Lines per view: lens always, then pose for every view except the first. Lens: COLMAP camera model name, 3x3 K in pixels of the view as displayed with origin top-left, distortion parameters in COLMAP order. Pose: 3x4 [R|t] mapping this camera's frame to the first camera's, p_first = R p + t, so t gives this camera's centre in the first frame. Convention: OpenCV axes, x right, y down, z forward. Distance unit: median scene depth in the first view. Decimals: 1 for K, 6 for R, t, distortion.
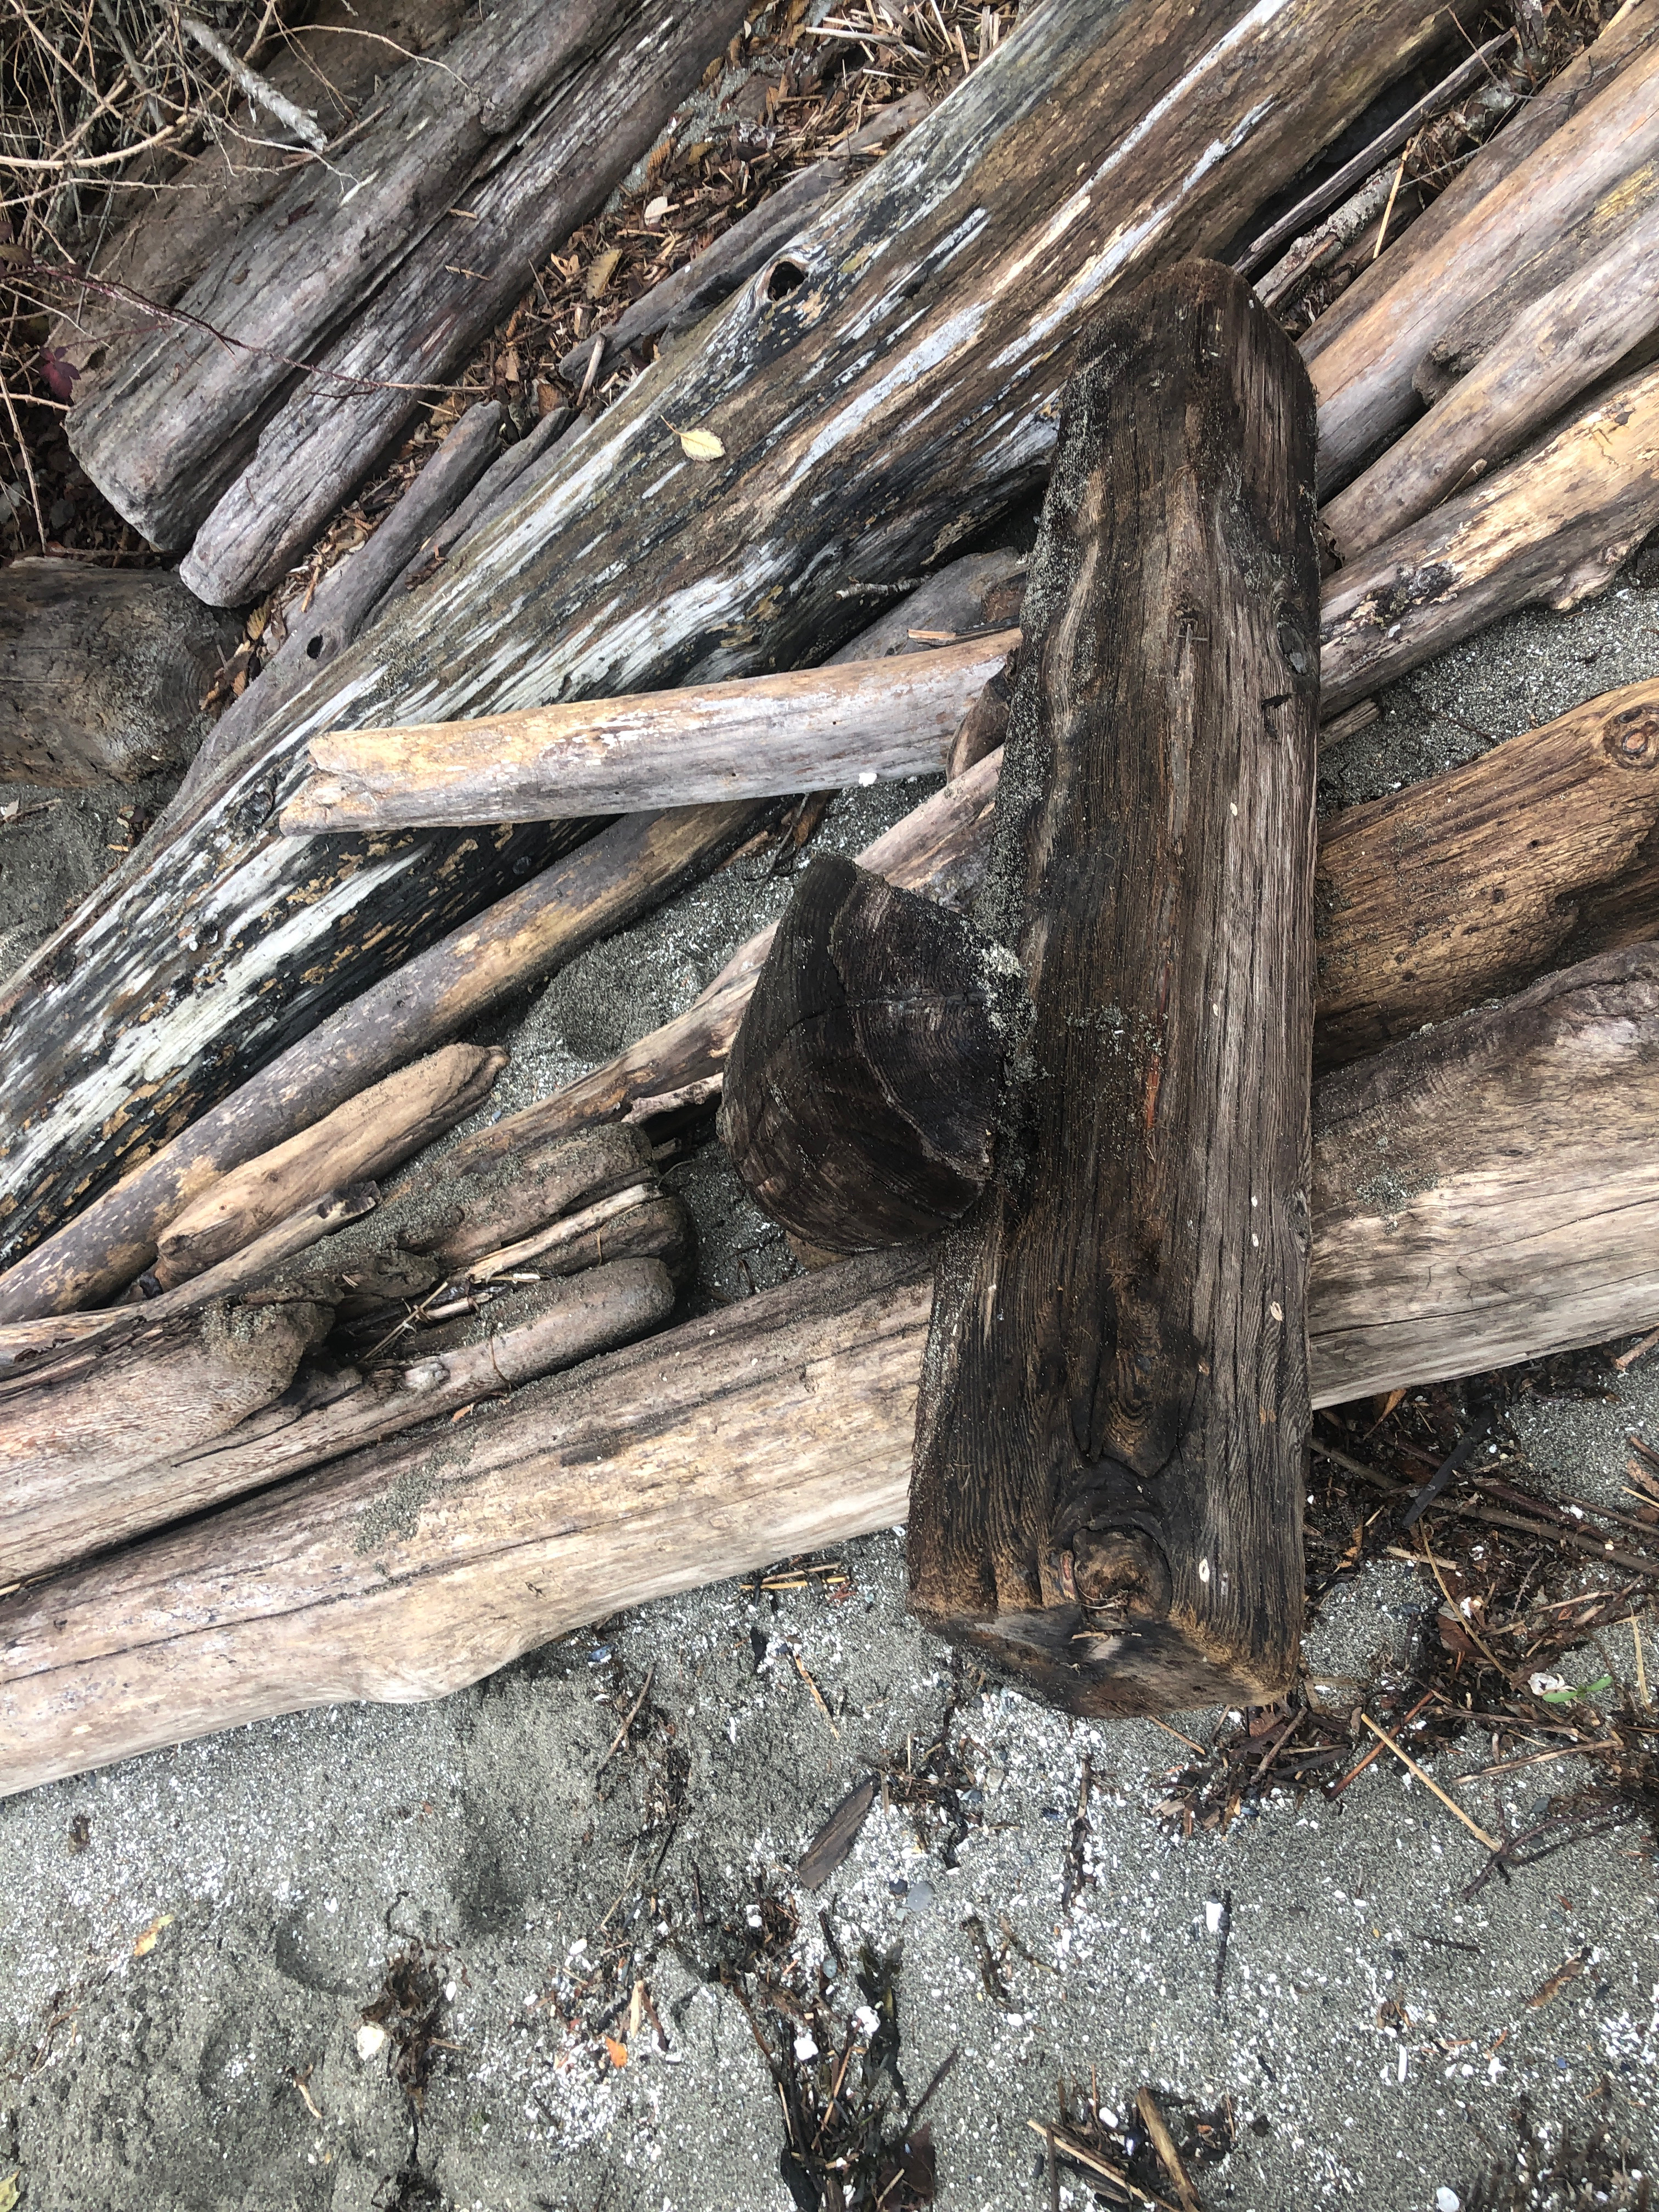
lens RADIAL K [[1775.3, 0, 829.5], [0, 1775.3, 1106.0], [0, 0, 1]] dist [0.001359, 0.011126]
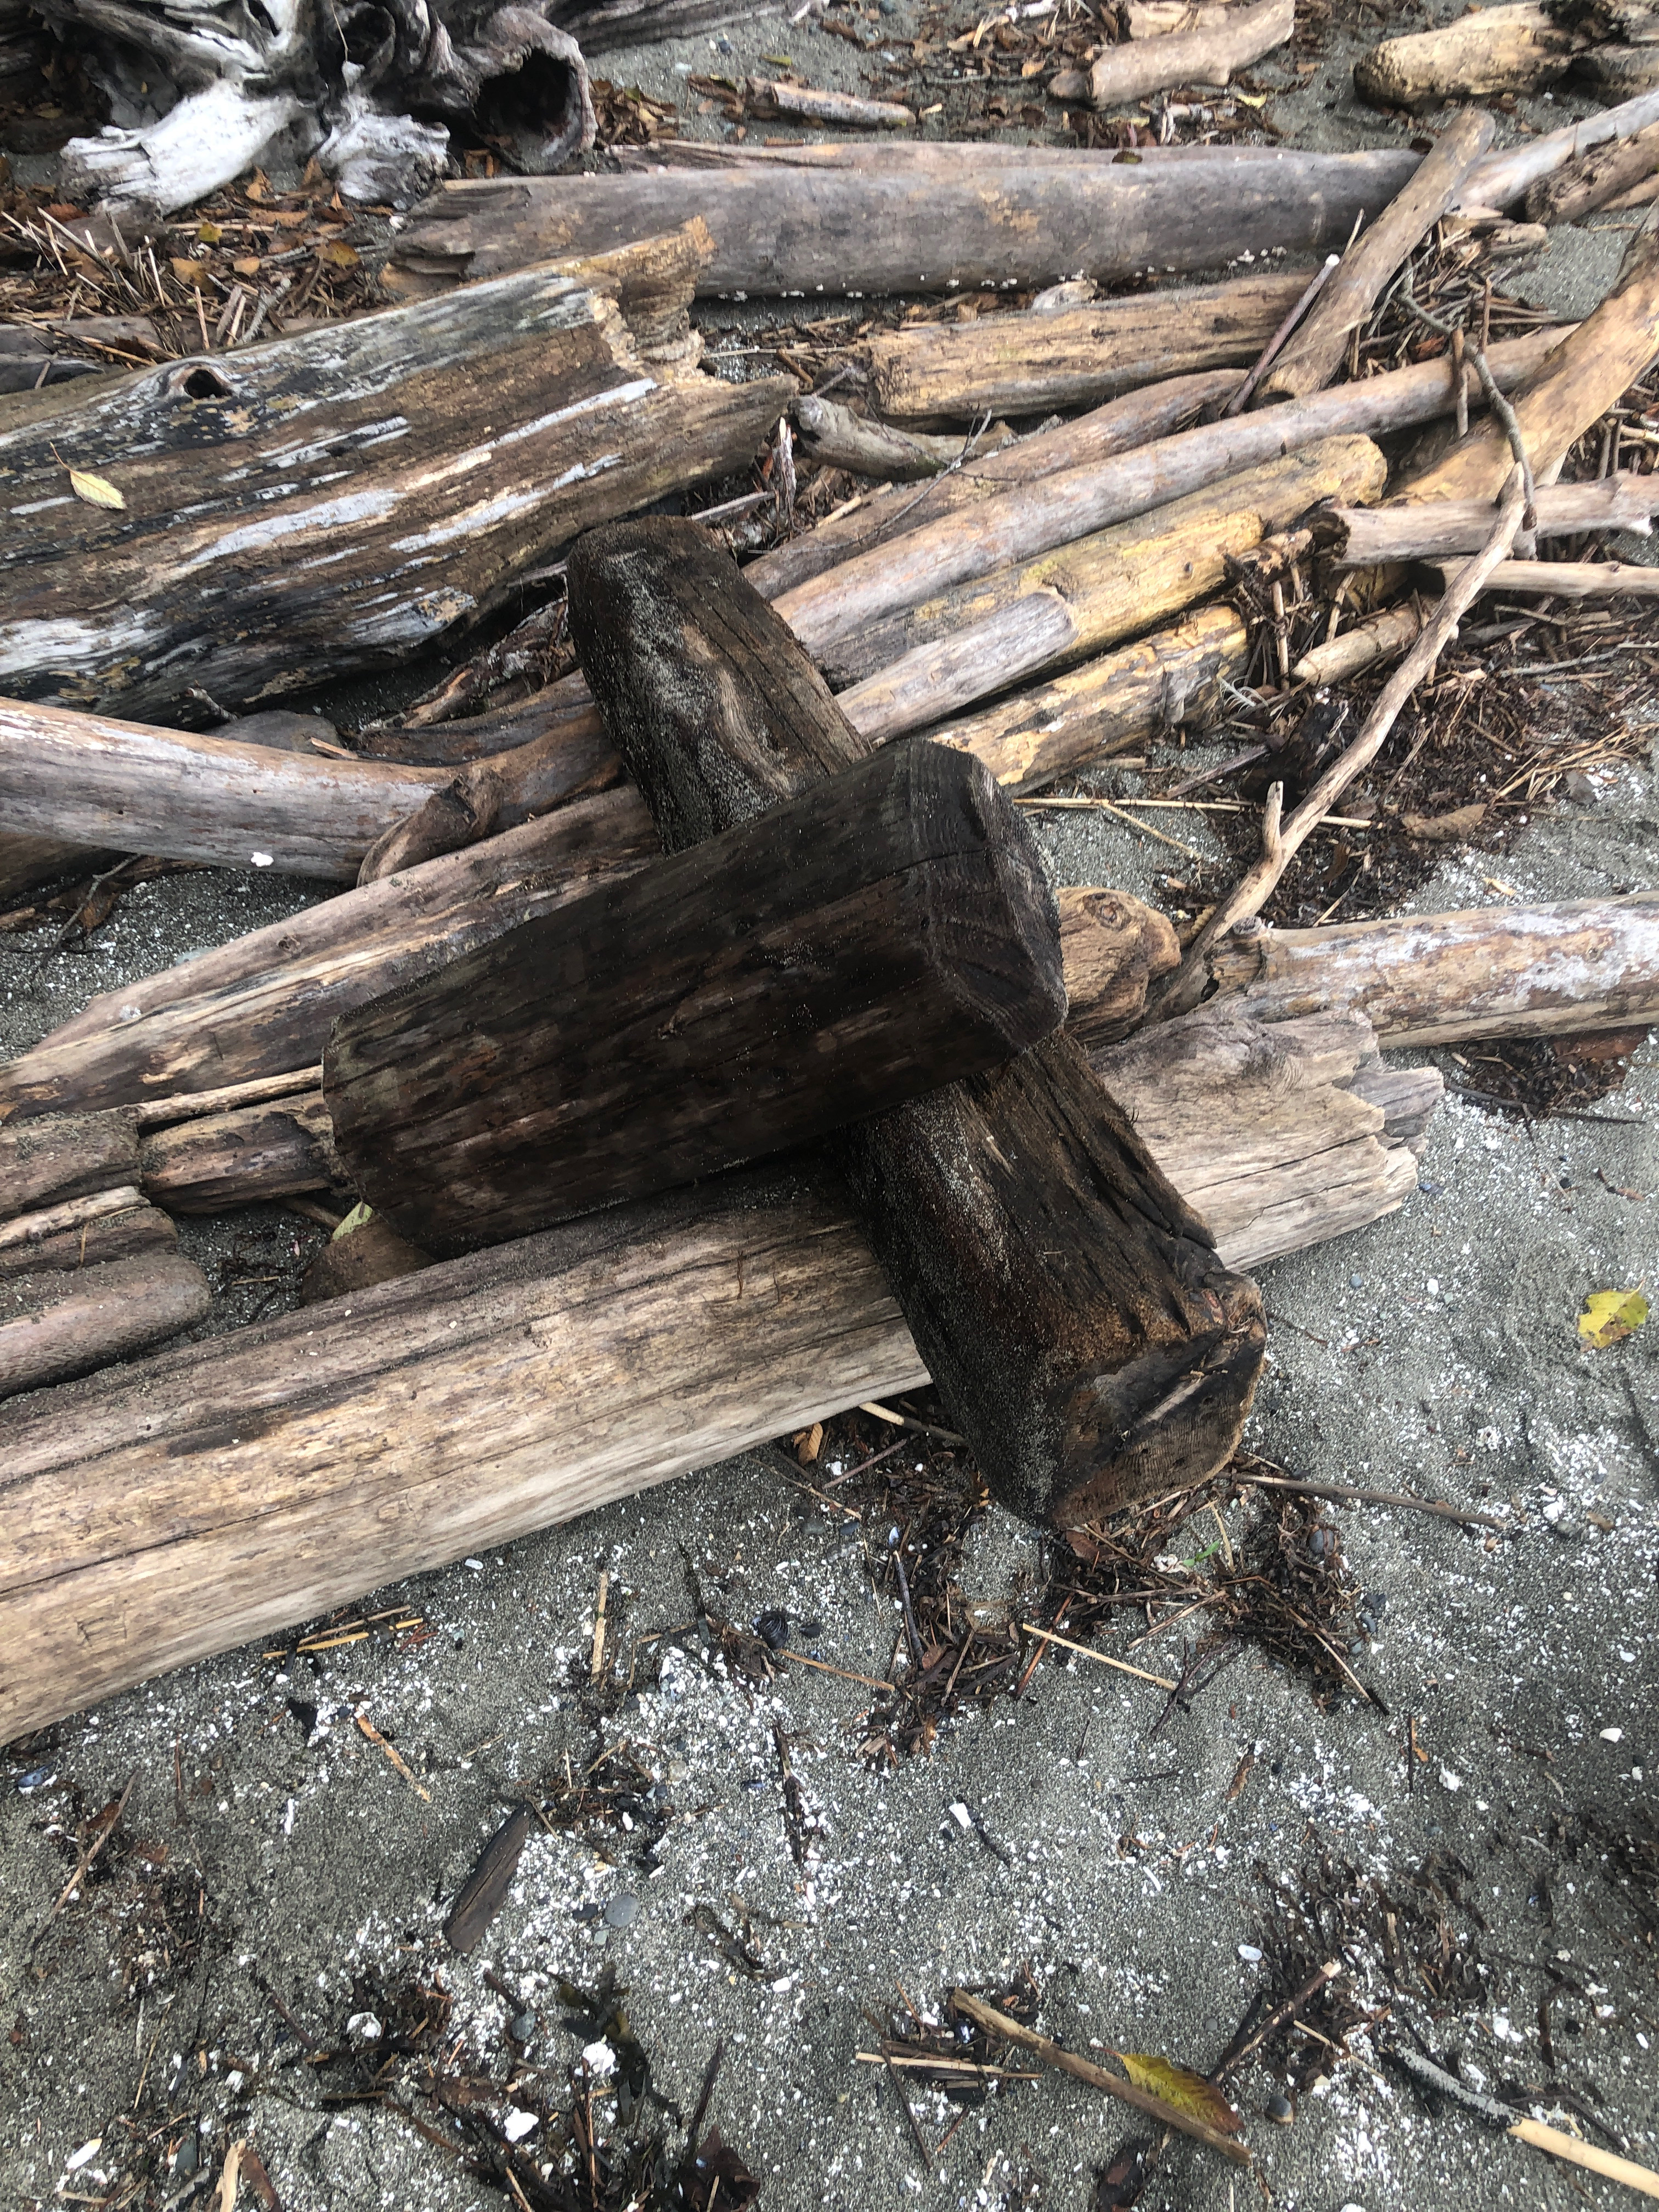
lens RADIAL K [[1759.8, 0, 829.5], [0, 1759.8, 1106.0], [0, 0, 1]] dist [-0.021922, 0.043554]
pose [[0.658499, 0.206775, 0.723618, -0.579505], [0.013865, 0.958018, -0.286372, 0.291817], [-0.752454, 0.198609, 0.627987, 0.258949]]
